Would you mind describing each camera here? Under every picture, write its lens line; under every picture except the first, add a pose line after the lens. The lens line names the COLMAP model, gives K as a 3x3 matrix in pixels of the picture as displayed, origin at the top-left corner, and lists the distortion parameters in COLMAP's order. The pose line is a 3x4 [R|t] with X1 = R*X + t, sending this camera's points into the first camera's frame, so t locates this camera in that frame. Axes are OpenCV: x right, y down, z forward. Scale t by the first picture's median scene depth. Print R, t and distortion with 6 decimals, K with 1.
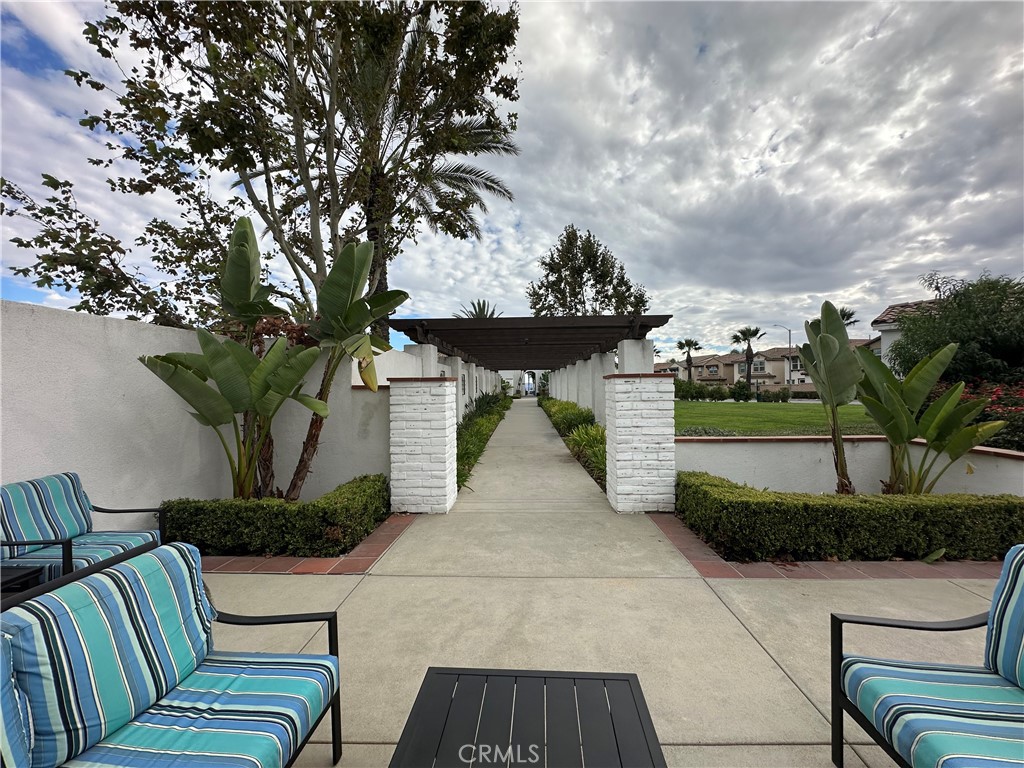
lens RADIAL K [[408.6, 0, 515.6], [0, 408.6, 385.8], [0, 0, 1]] dist [-0.001564, -0.000108]
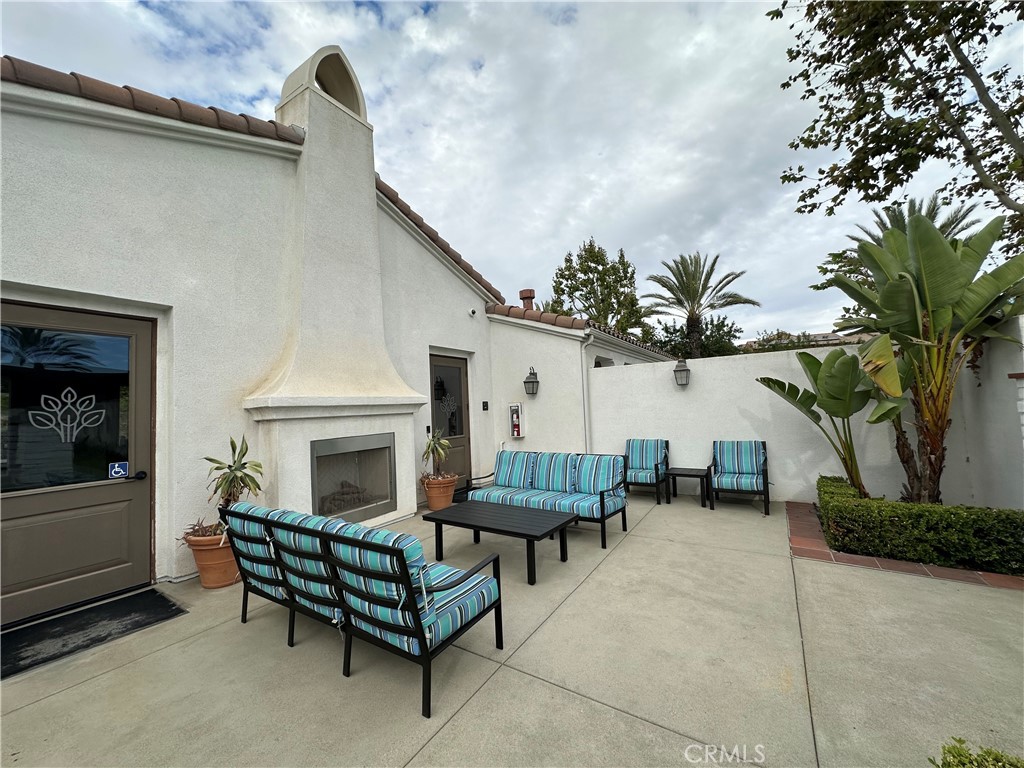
lens RADIAL K [[408.6, 0, 515.5], [0, 408.6, 384.0], [0, 0, 1]] dist [-0.001564, -0.000108]
pose [[-0.496217, -0.016608, -0.868040, 0.938345], [0.046659, 0.997862, -0.045765, -0.013044], [0.866944, -0.063211, -0.494381, 0.829200]]
